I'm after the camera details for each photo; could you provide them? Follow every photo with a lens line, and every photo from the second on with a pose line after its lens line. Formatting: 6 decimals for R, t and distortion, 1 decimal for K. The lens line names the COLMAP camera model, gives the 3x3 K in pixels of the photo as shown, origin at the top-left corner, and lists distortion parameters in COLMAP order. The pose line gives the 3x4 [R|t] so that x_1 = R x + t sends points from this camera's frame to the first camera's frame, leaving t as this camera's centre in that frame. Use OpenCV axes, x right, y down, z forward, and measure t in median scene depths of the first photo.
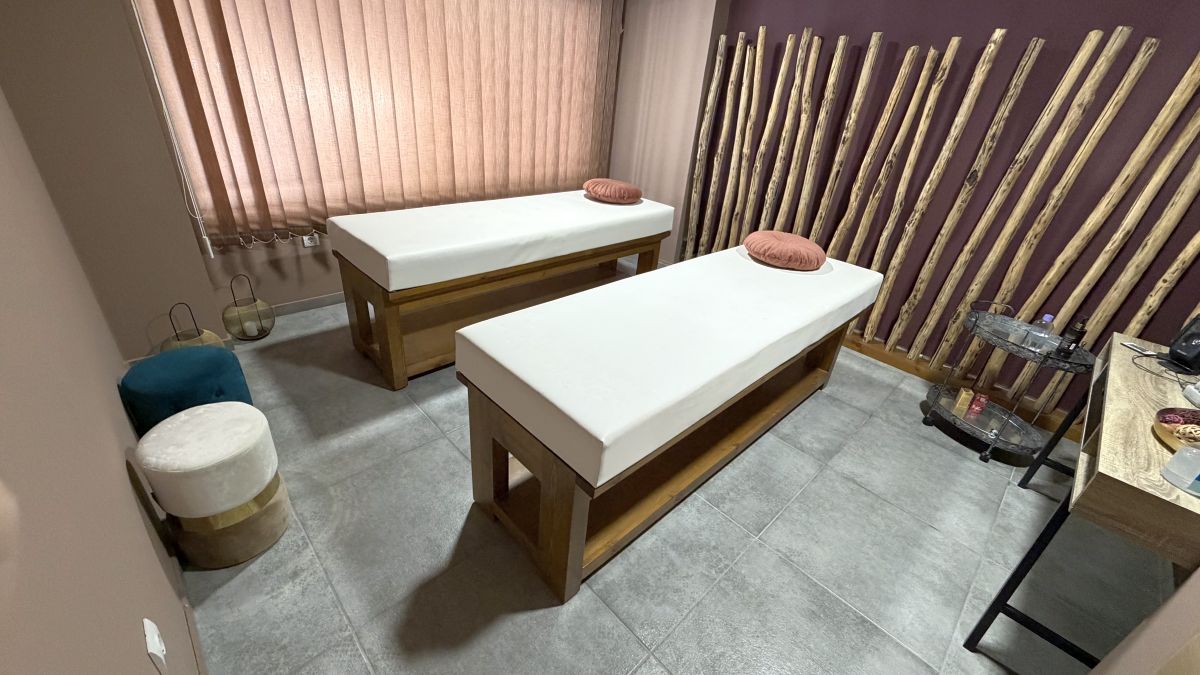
lens RADIAL K [[479.2, 0, 600.0], [0, 479.2, 337.5], [0, 0, 1]] dist [-0.000682, -0.000108]
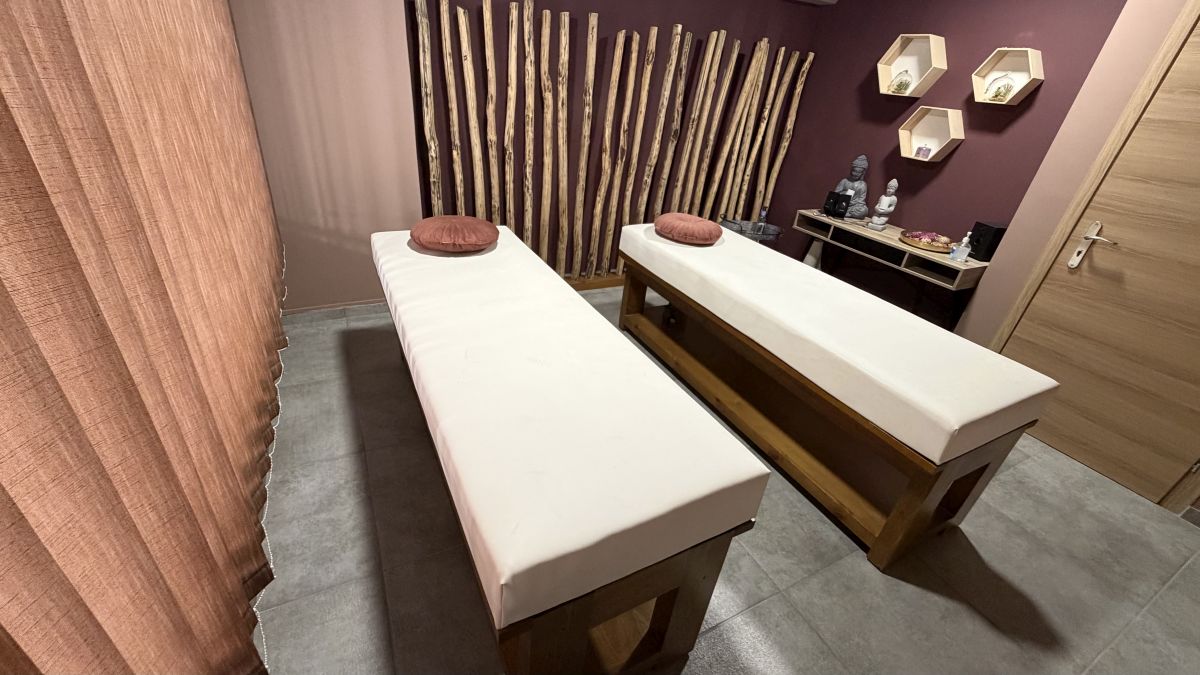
lens RADIAL K [[479.2, 0, 600.0], [0, 479.2, 337.5], [0, 0, 1]] dist [-0.000682, -0.000108]
pose [[0.286515, -0.513641, 0.808753, -0.727833], [0.383179, 0.835124, 0.394642, -0.497804], [-0.878113, 0.196827, 0.436092, 0.734703]]
